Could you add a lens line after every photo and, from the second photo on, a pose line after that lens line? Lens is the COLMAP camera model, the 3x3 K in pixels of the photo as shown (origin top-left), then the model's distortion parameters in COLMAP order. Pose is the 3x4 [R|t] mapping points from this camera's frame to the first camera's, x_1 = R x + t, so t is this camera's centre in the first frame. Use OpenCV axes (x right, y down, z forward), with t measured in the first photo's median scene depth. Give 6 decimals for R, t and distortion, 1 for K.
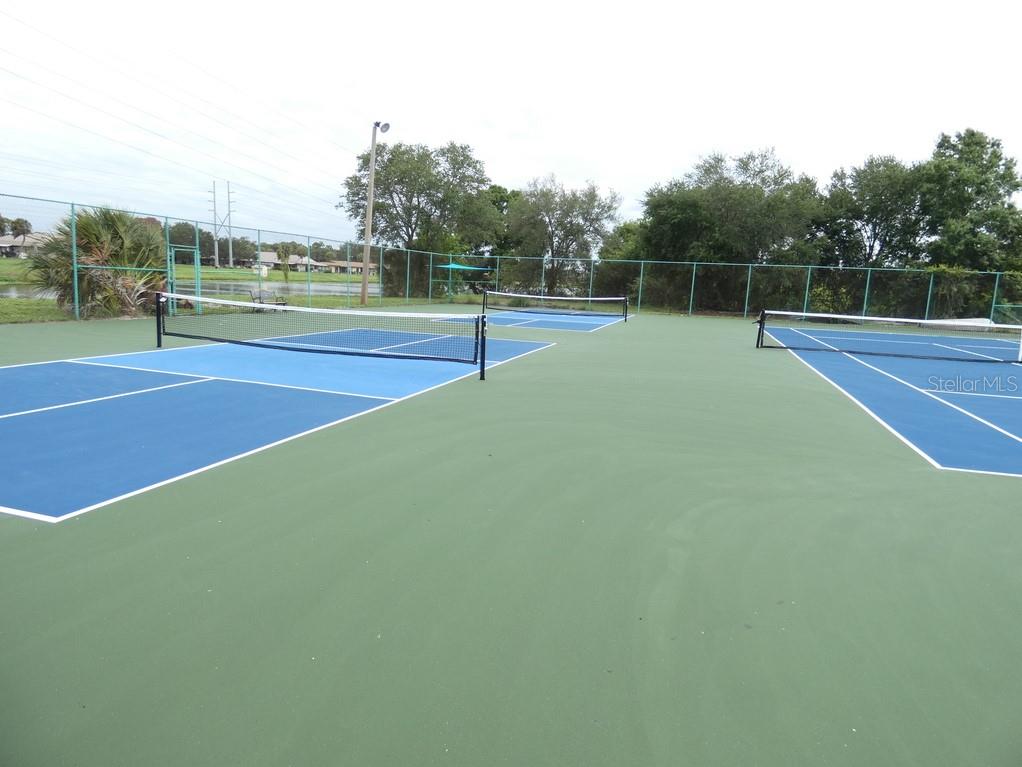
lens RADIAL K [[613.6, 0, 520.7], [0, 613.6, 380.0], [0, 0, 1]] dist [0.010637, -0.012879]
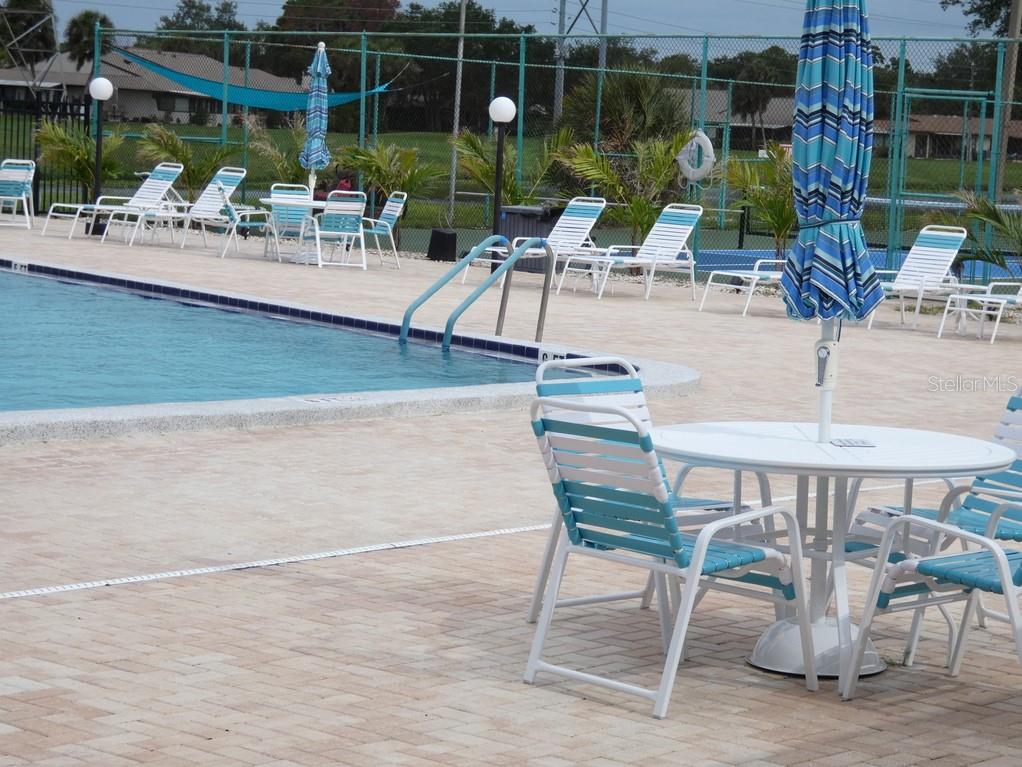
lens RADIAL K [[2495.8, 0, 511.0], [0, 2495.8, 383.5], [0, 0, 1]] dist [0.594576, -5.150413]
pose [[0.901229, 0.035110, -0.431918, 0.162204], [-0.070796, 0.995250, -0.066820, 0.092814], [0.427520, 0.090798, 0.899434, -0.531034]]
